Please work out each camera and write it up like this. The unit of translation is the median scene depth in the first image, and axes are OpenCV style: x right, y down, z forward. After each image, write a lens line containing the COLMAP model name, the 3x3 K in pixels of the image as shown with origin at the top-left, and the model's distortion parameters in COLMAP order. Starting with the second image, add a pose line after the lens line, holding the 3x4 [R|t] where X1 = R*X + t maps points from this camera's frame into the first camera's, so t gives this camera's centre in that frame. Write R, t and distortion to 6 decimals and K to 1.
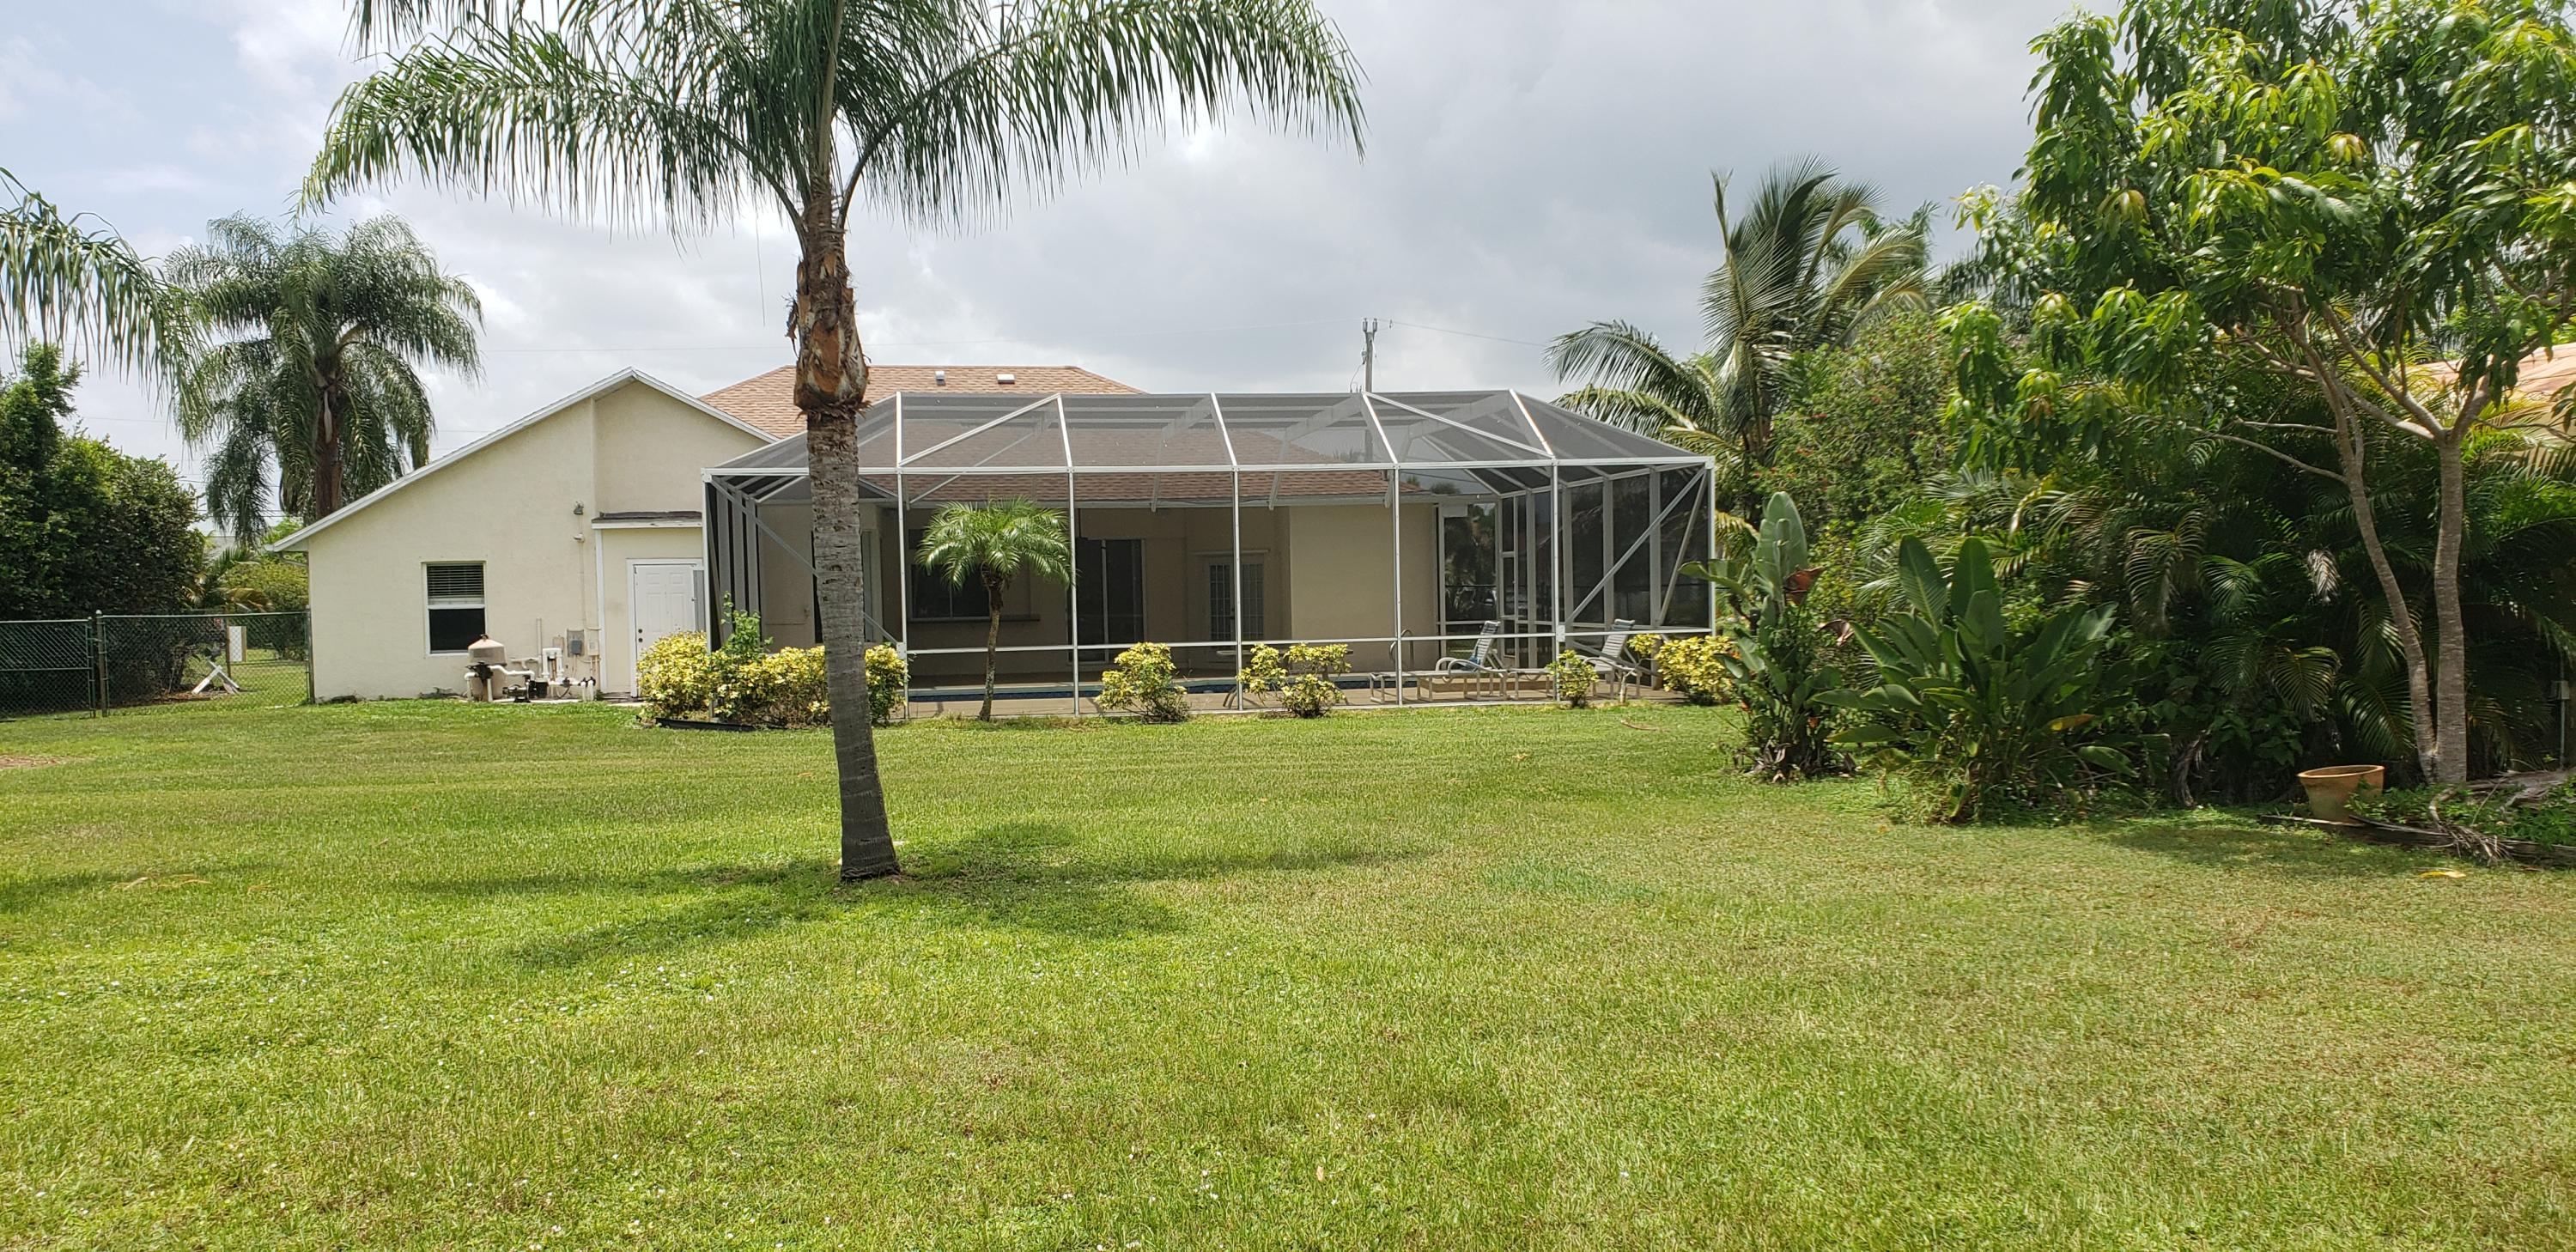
lens RADIAL K [[1929.4, 0, 1229.0], [0, 1929.4, 625.5], [0, 0, 1]] dist [0.123638, -0.201356]
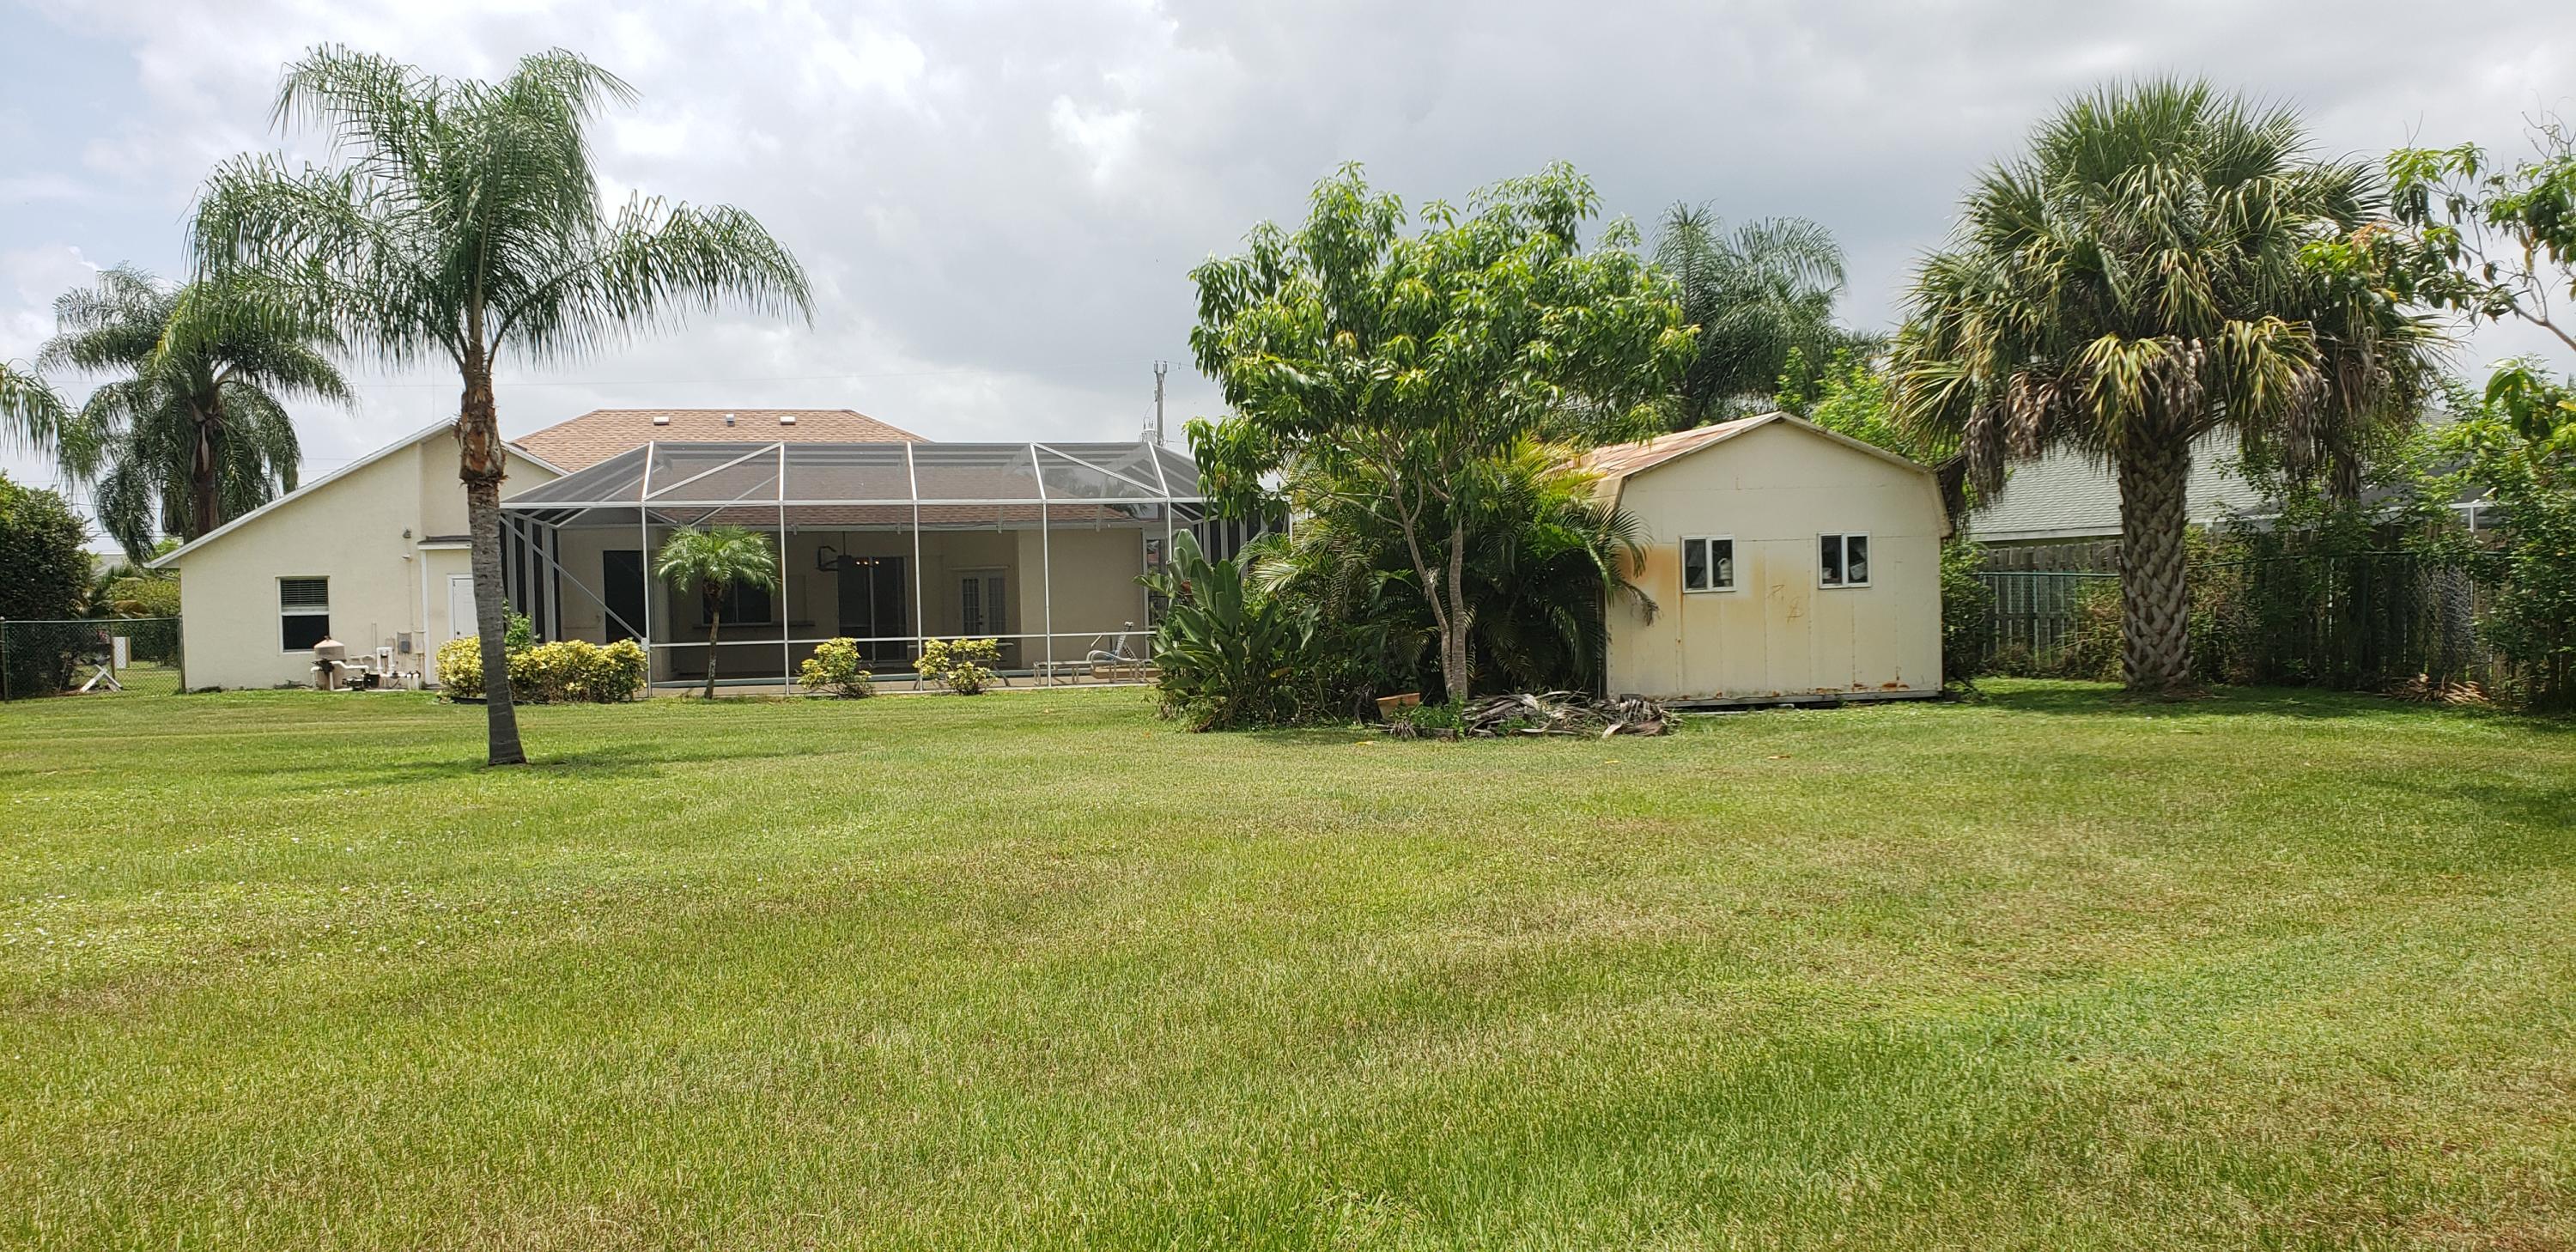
lens RADIAL K [[1912.3, 0, 1267.9], [0, 1912.3, 631.0], [0, 0, 1]] dist [0.009132, -0.006303]
pose [[0.997487, -0.001994, 0.070820, 0.120087], [0.002399, 0.999981, -0.005637, 0.009694], [-0.070807, 0.005792, 0.997473, -0.233916]]
